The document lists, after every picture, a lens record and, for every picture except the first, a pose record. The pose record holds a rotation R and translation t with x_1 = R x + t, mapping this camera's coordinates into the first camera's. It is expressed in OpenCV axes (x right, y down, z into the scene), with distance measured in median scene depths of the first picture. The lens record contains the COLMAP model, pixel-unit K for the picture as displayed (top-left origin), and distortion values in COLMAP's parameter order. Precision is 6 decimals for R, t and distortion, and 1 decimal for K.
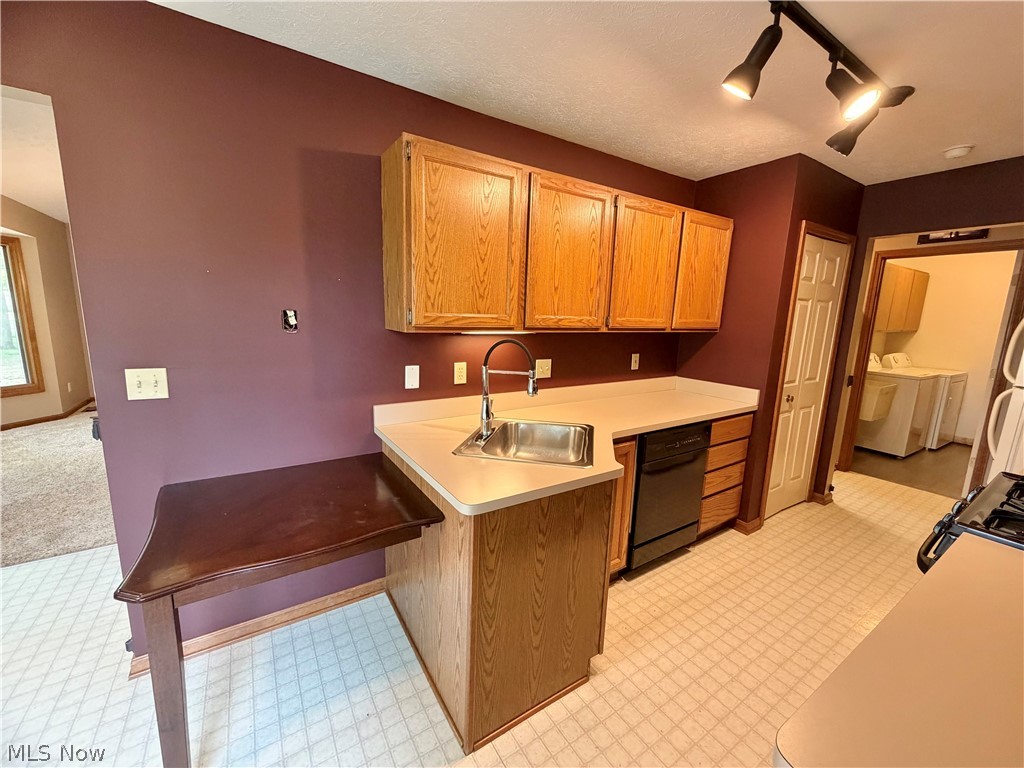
lens RADIAL K [[407.9, 0, 506.7], [0, 407.9, 382.6], [0, 0, 1]] dist [0.000646, 0.000000]
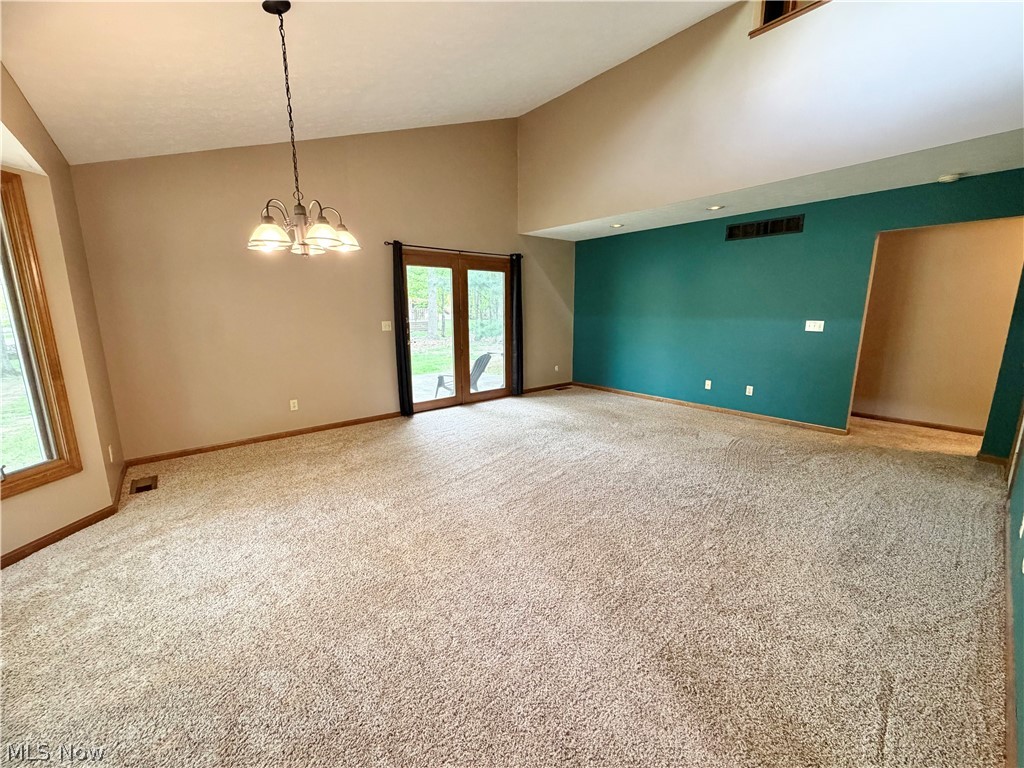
lens RADIAL K [[407.9, 0, 506.7], [0, 407.9, 382.6], [0, 0, 1]] dist [0.000646, 0.000000]
pose [[0.999278, -0.033308, -0.018277, -0.572790], [0.033499, 0.999387, 0.010214, -0.080577], [0.017925, -0.010819, 0.999781, 0.486870]]
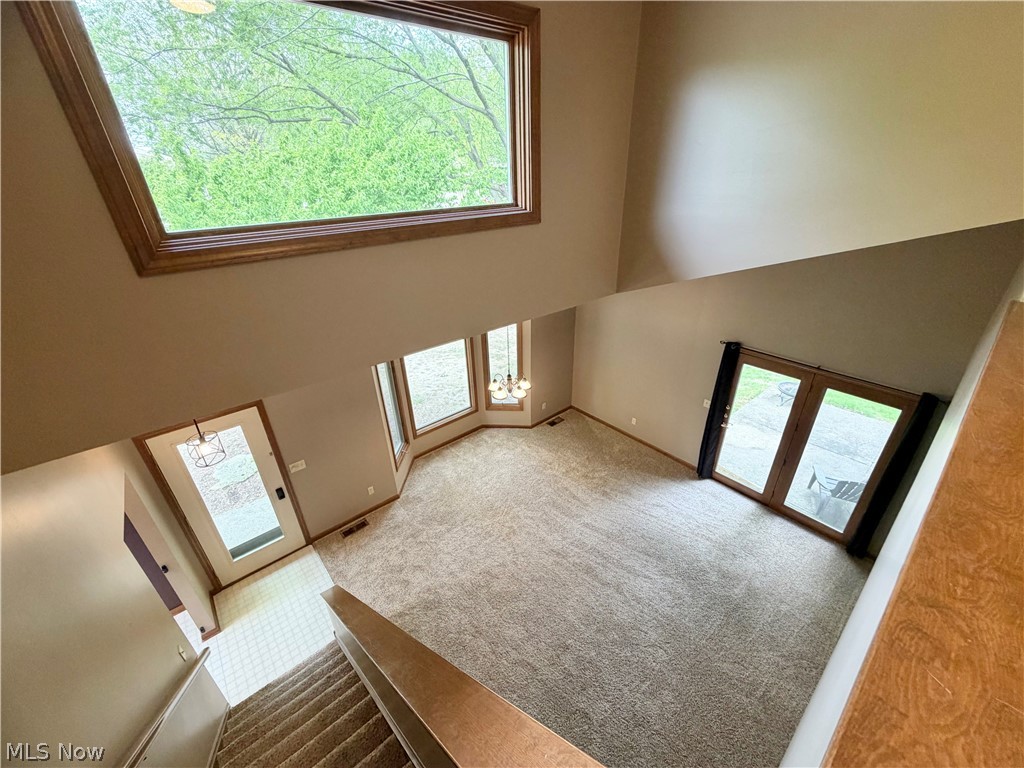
lens RADIAL K [[407.9, 0, 506.7], [0, 407.9, 382.6], [0, 0, 1]] dist [0.000646, 0.000000]
pose [[-0.014122, 0.431730, -0.901892, 0.128797], [-0.141326, 0.892066, 0.429239, -0.674865], [0.989862, 0.133523, 0.048417, 0.844718]]
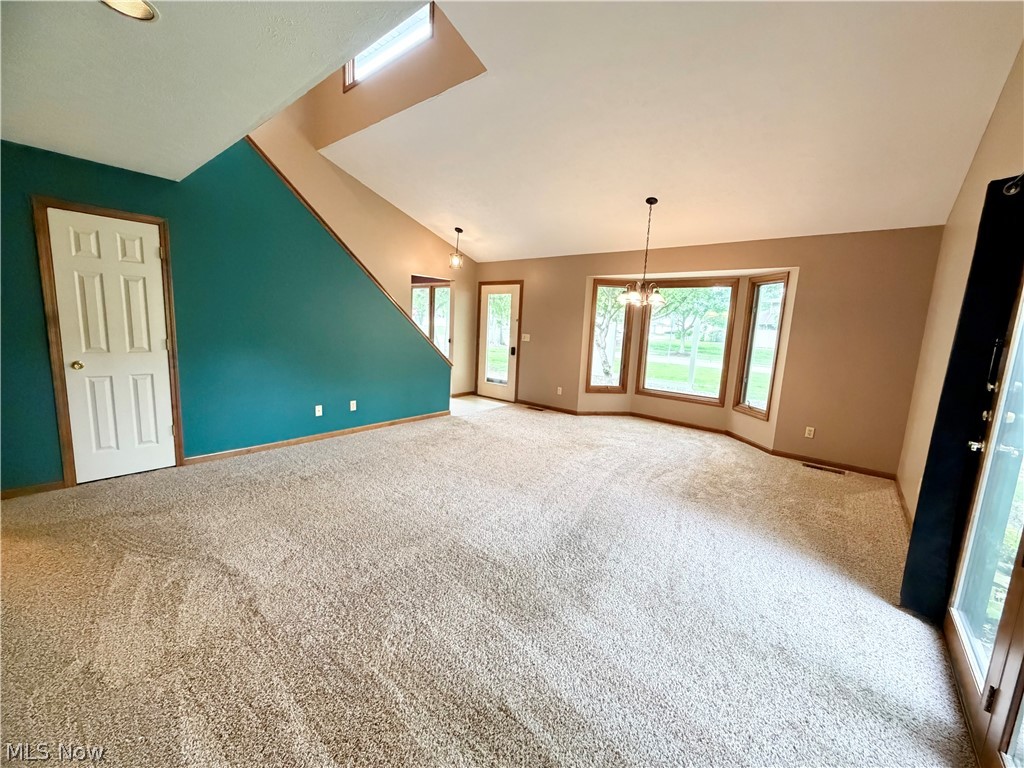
lens RADIAL K [[407.9, 0, 506.7], [0, 407.9, 382.6], [0, 0, 1]] dist [0.000646, 0.000000]
pose [[-0.984395, -0.051949, -0.168131, -0.345170], [-0.102595, 0.945680, 0.308487, -0.302067], [0.142973, 0.320923, -0.936252, 1.764803]]
